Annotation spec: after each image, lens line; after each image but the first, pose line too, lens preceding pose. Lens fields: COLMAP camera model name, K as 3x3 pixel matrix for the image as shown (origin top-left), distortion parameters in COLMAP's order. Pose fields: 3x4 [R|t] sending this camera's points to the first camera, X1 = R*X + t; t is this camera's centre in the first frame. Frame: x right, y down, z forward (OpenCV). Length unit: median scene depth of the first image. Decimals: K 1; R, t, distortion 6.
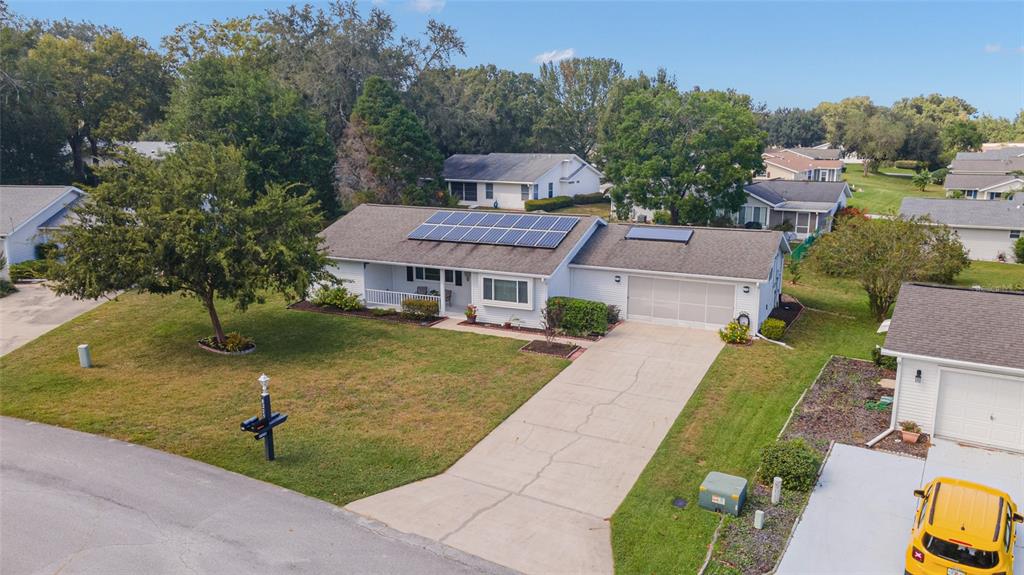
lens RADIAL K [[745.0, 0, 515.2], [0, 745.0, 288.9], [0, 0, 1]] dist [0.029579, 0.025607]
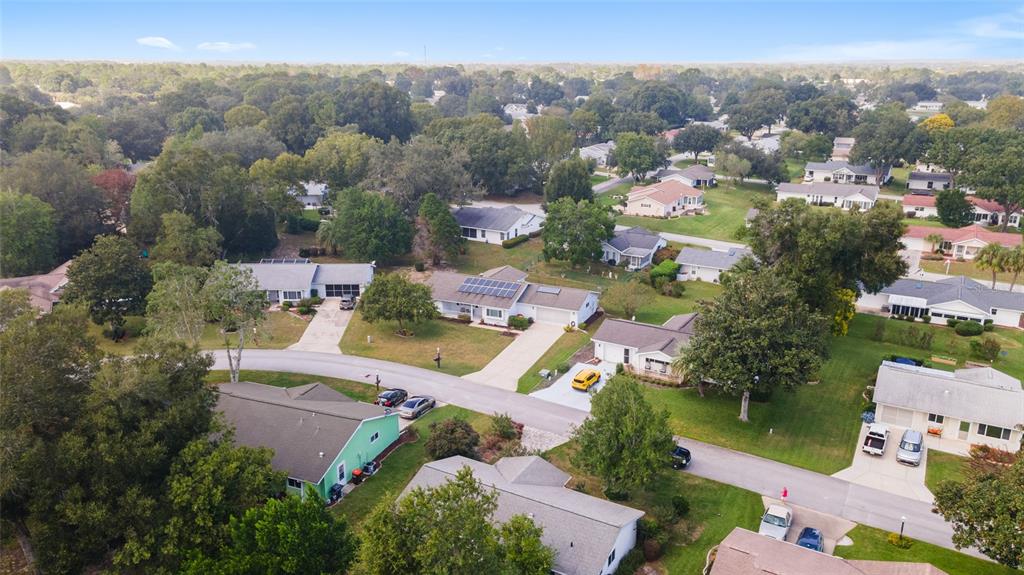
lens RADIAL K [[745.0, 0, 516.1], [0, 745.0, 288.8], [0, 0, 1]] dist [0.029579, 0.025607]
pose [[0.999680, -0.007764, 0.024089, 0.003115], [0.005473, 0.995581, 0.093747, -0.383744], [-0.024710, -0.093585, 0.995305, -1.994725]]
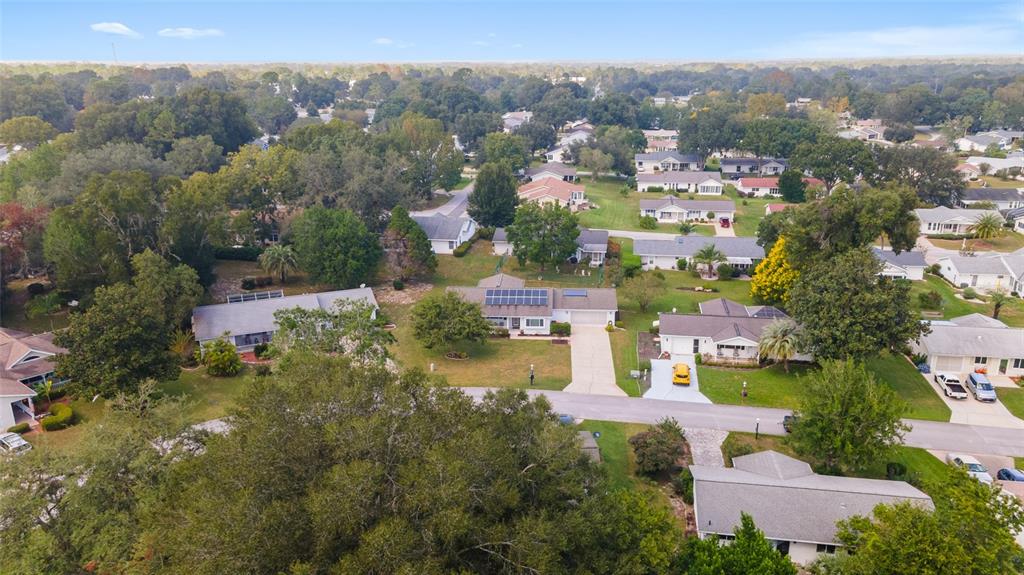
lens RADIAL K [[745.0, 0, 514.3], [0, 745.0, 288.2], [0, 0, 1]] dist [0.029579, 0.025607]
pose [[0.922727, -0.118827, 0.366681, -1.164068], [0.084044, 0.990431, 0.109471, -0.467206], [-0.376180, -0.070195, 0.923884, -1.667845]]
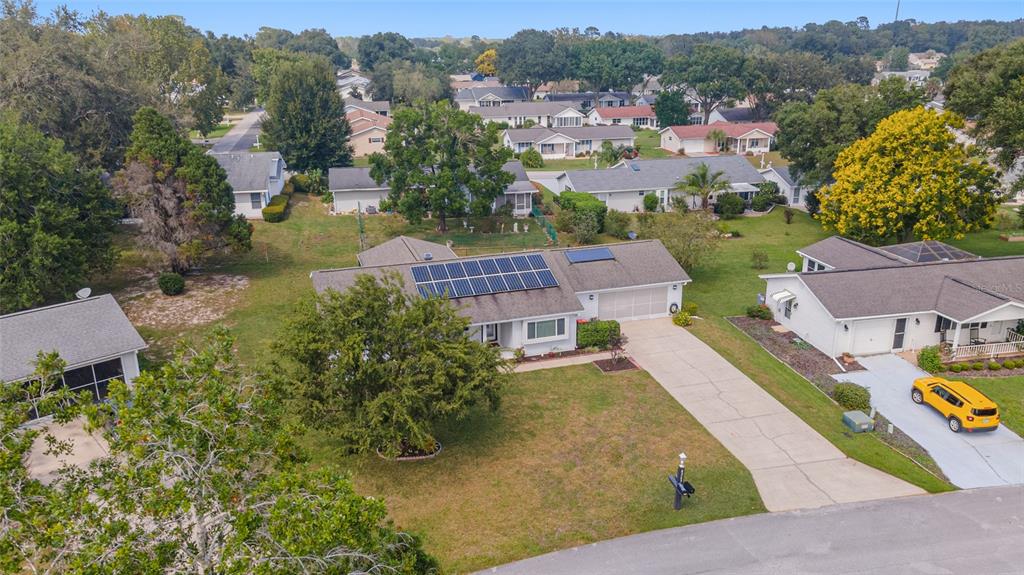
lens RADIAL K [[745.0, 0, 513.0], [0, 745.0, 289.4], [0, 0, 1]] dist [0.029579, 0.025607]
pose [[0.727619, -0.225951, 0.647701, -0.885187], [0.149489, 0.973732, 0.171753, -0.297526], [-0.669495, -0.028147, 0.742283, 0.114328]]
